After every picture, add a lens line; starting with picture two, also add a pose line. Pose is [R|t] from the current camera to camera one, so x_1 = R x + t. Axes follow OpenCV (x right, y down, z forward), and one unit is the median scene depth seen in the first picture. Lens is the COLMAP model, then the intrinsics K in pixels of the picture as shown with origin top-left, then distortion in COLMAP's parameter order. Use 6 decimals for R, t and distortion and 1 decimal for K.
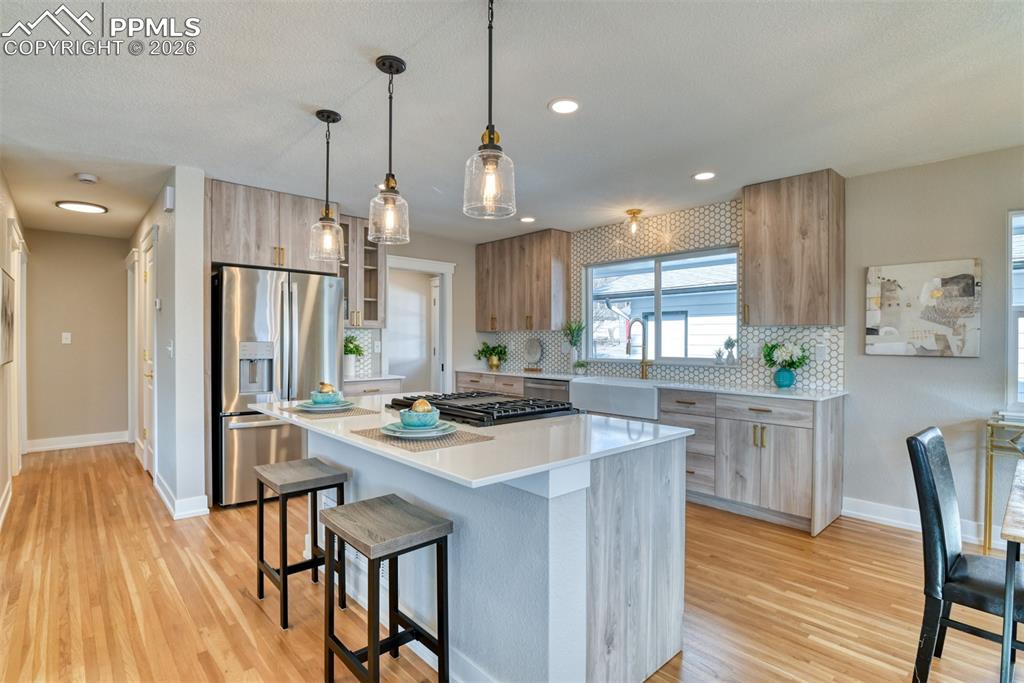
lens RADIAL K [[497.3, 0, 513.5], [0, 497.3, 344.0], [0, 0, 1]] dist [-0.027222, -0.000786]
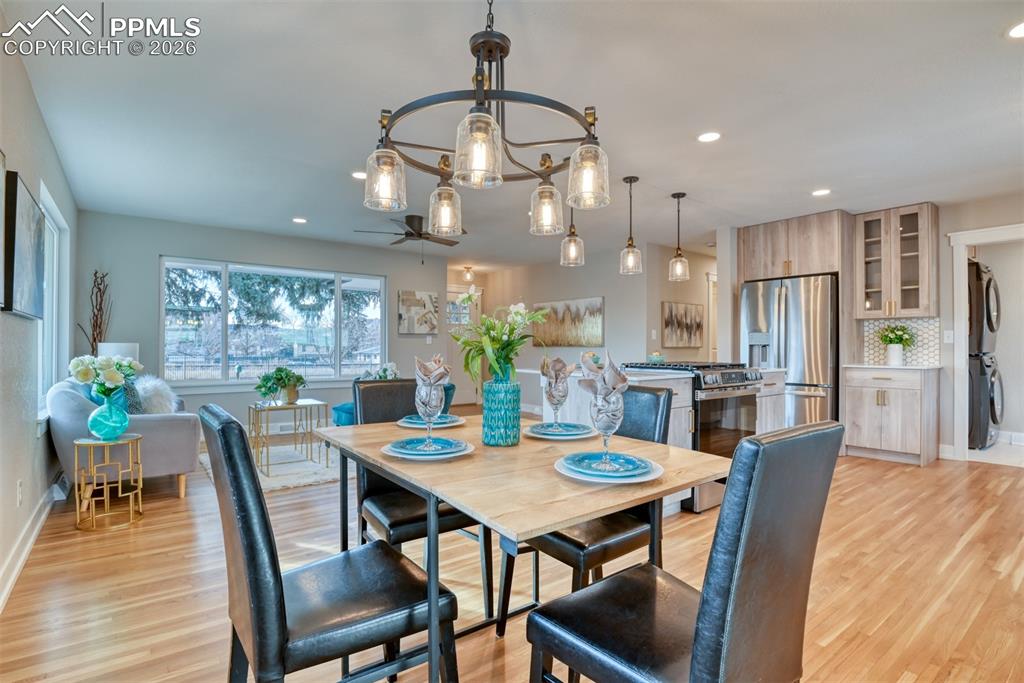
lens RADIAL K [[486.3, 0, 512.0], [0, 486.3, 341.5], [0, 0, 1]] dist [-0.032942, -0.001108]
pose [[-0.087314, -0.017266, -0.996031, 0.873362], [-0.008701, 0.999825, -0.016569, 0.048116], [0.996143, 0.007219, -0.087449, 0.381924]]
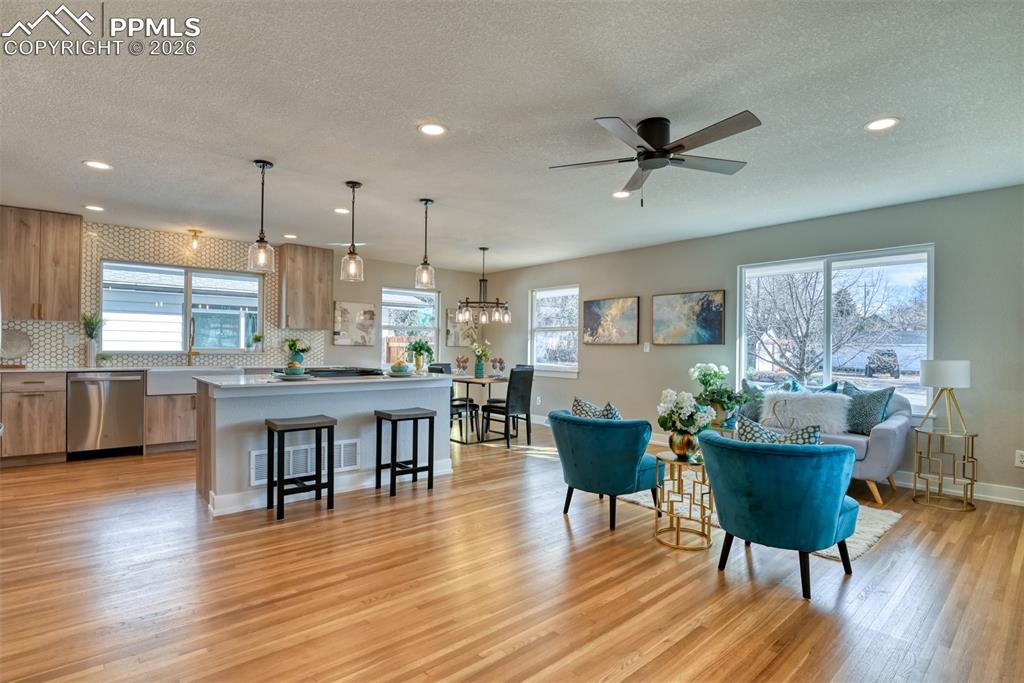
lens RADIAL K [[529.6, 0, 511.1], [0, 529.6, 347.2], [0, 0, 1]] dist [-0.027334, -0.000546]
pose [[0.024097, -0.002098, 0.999707, -1.185063], [-0.005598, 0.999982, 0.002234, 0.018555], [-0.999694, -0.005651, 0.024085, 0.194929]]
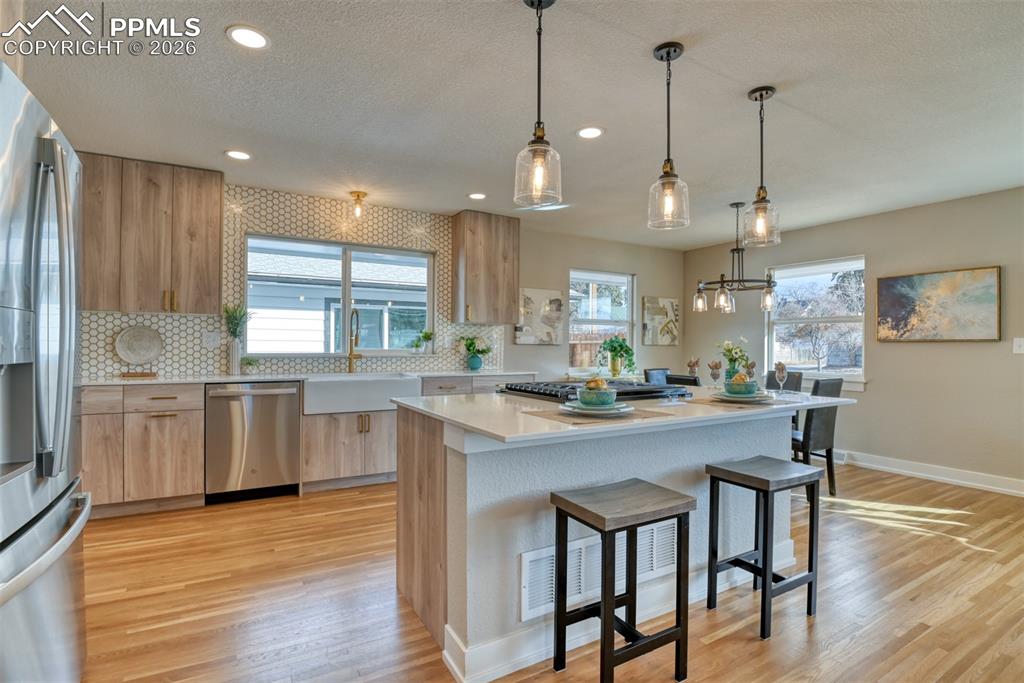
lens RADIAL K [[509.0, 0, 493.8], [0, 509.0, 343.4], [0, 0, 1]] dist [-0.022017, -0.000682]
pose [[0.220576, 0.001357, 0.975369, -0.714778], [-0.000810, 0.999999, -0.001208, 0.017926], [-0.975369, -0.000523, 0.220577, 0.604766]]
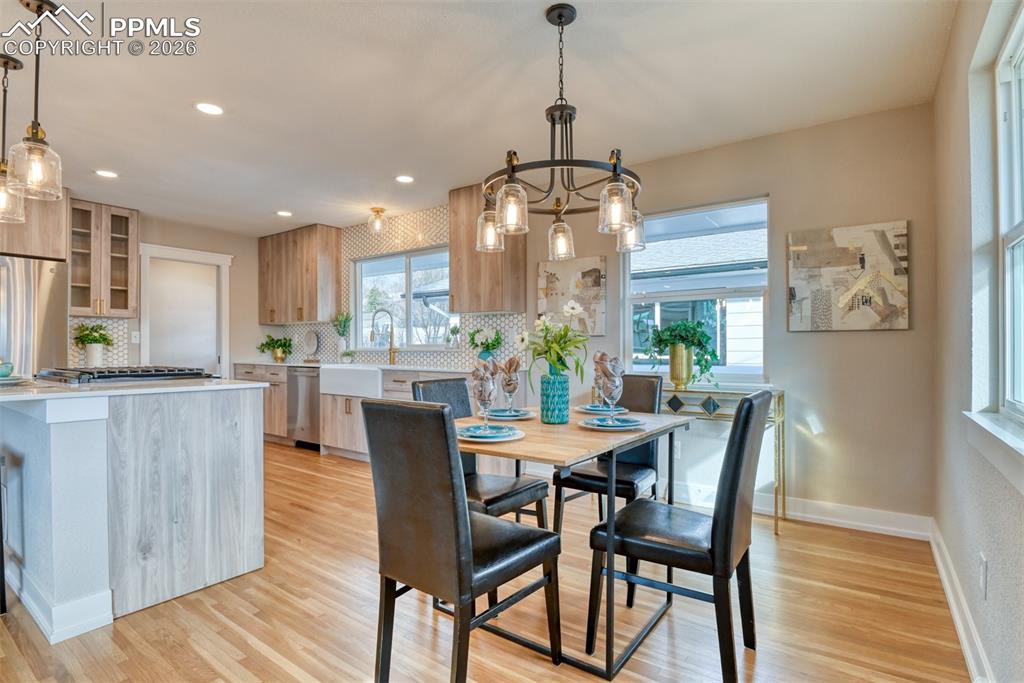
lens RADIAL K [[511.0, 0, 511.1], [0, 511.0, 346.8], [0, 0, 1]] dist [-0.024199, -0.000932]
pose [[0.980440, -0.002008, 0.196806, 0.347278], [0.003635, 0.999962, -0.007906, 0.047837], [-0.196783, 0.008466, 0.980411, -0.166345]]
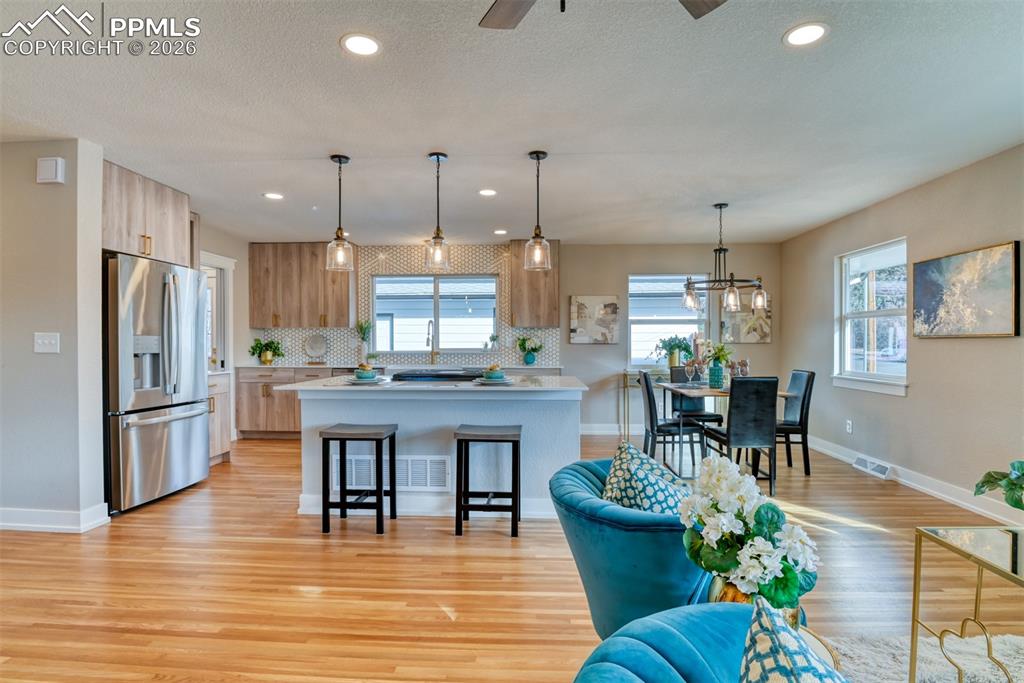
lens RADIAL K [[513.3, 0, 501.4], [0, 513.3, 346.7], [0, 0, 1]] dist [-0.016531, -0.000849]
pose [[0.726556, -0.010311, 0.687030, -0.656195], [0.007855, 0.999947, 0.006701, 0.015680], [-0.687063, 0.000528, 0.726598, -0.176392]]
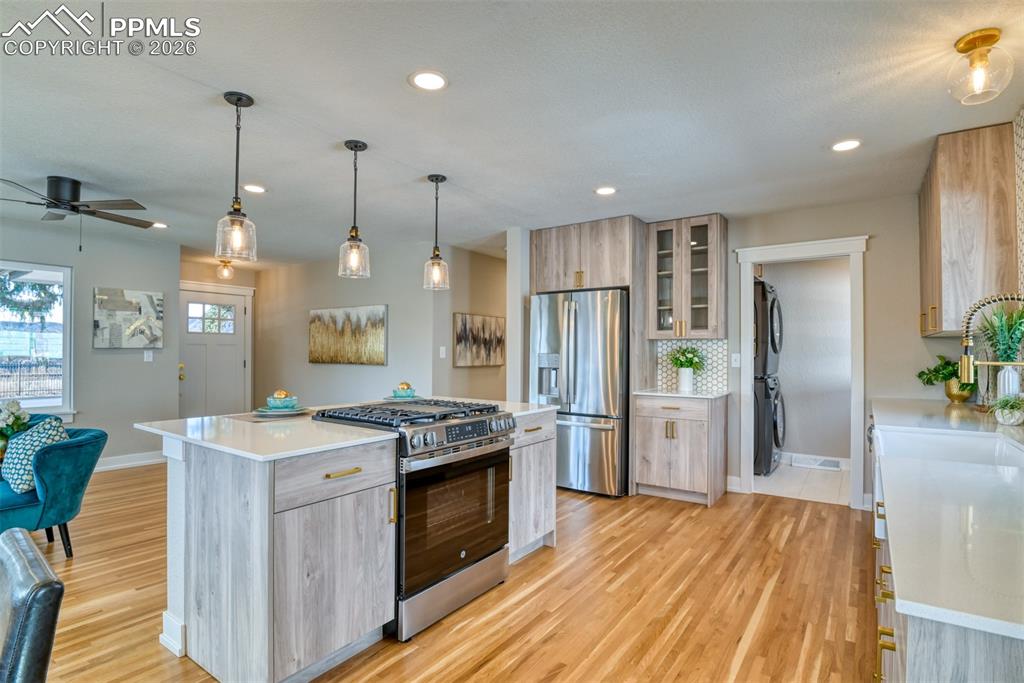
lens RADIAL K [[497.3, 0, 513.5], [0, 497.3, 344.0], [0, 0, 1]] dist [-0.027222, -0.000786]
pose [[0.217315, -0.021297, -0.975869, 0.618354], [-0.008937, 0.999677, -0.023807, 0.002232], [0.976061, 0.013895, 0.217055, 0.606558]]
